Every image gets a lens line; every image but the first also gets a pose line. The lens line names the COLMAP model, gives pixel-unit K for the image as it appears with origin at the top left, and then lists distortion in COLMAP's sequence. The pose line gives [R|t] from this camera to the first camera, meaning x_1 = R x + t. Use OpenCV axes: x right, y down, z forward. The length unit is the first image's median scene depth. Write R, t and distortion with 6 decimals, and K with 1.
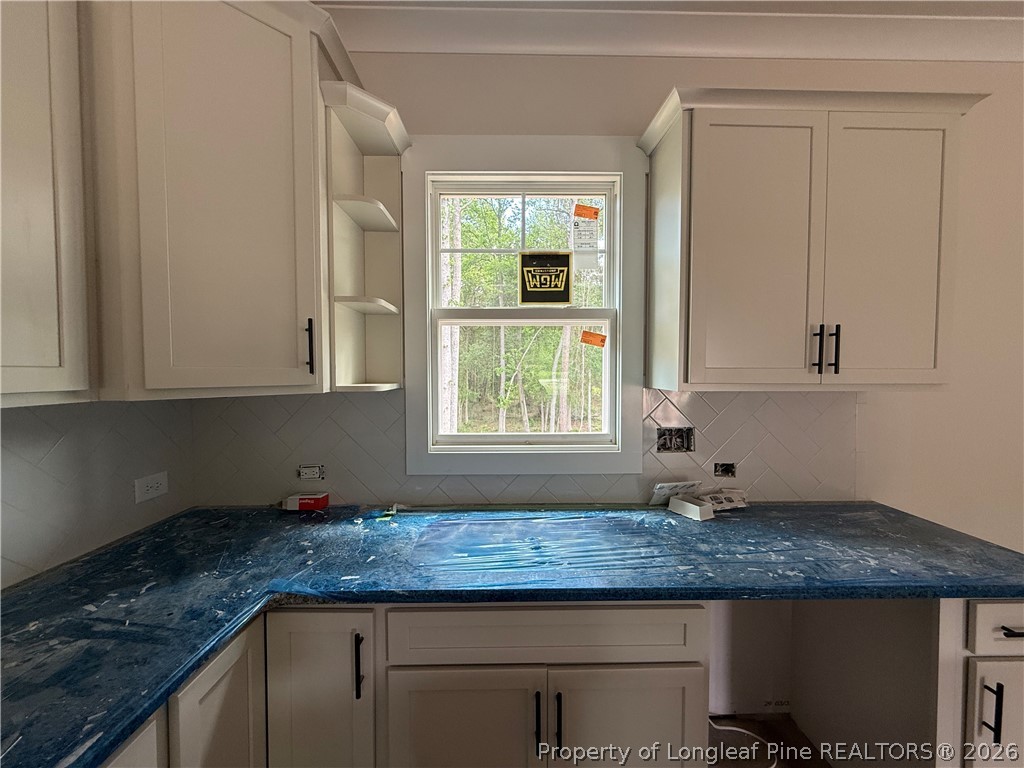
lens RADIAL K [[409.6, 0, 512.0], [0, 409.6, 384.0], [0, 0, 1]] dist [-0.000606, -0.000179]
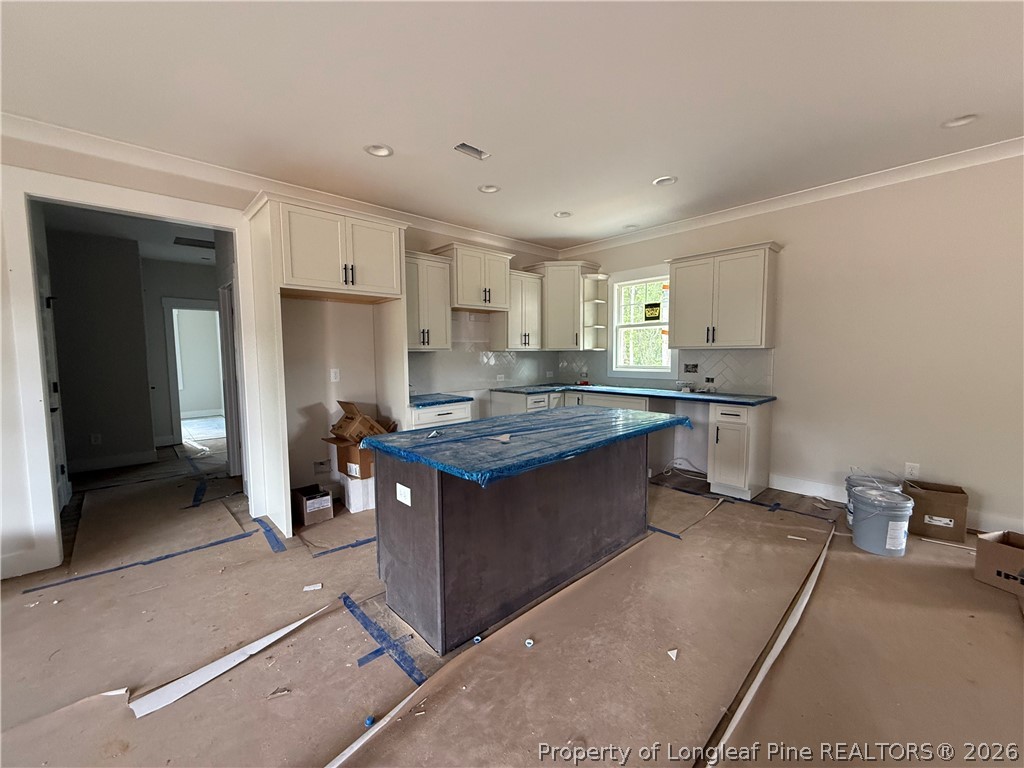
lens RADIAL K [[409.6, 0, 512.0], [0, 409.6, 384.0], [0, 0, 1]] dist [-0.000606, -0.000179]
pose [[0.667061, 0.050615, -0.743282, 1.701238], [-0.015783, 0.998426, 0.053826, 0.115879], [0.744836, -0.024174, 0.666809, -1.790283]]
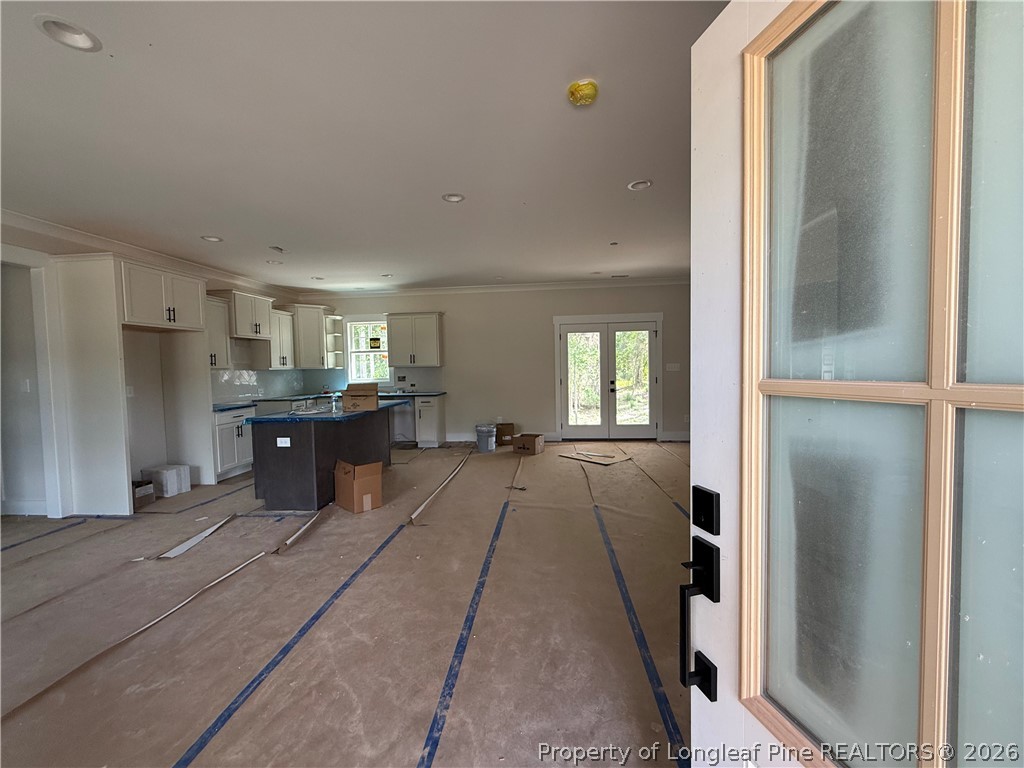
lens RADIAL K [[409.6, 0, 512.0], [0, 409.6, 384.0], [0, 0, 1]] dist [-0.000606, -0.000179]
pose [[0.992950, -0.017253, -0.117272, 2.215999], [0.018571, 0.999776, 0.010153, 0.177337], [0.117071, -0.012259, 0.993048, -3.479939]]
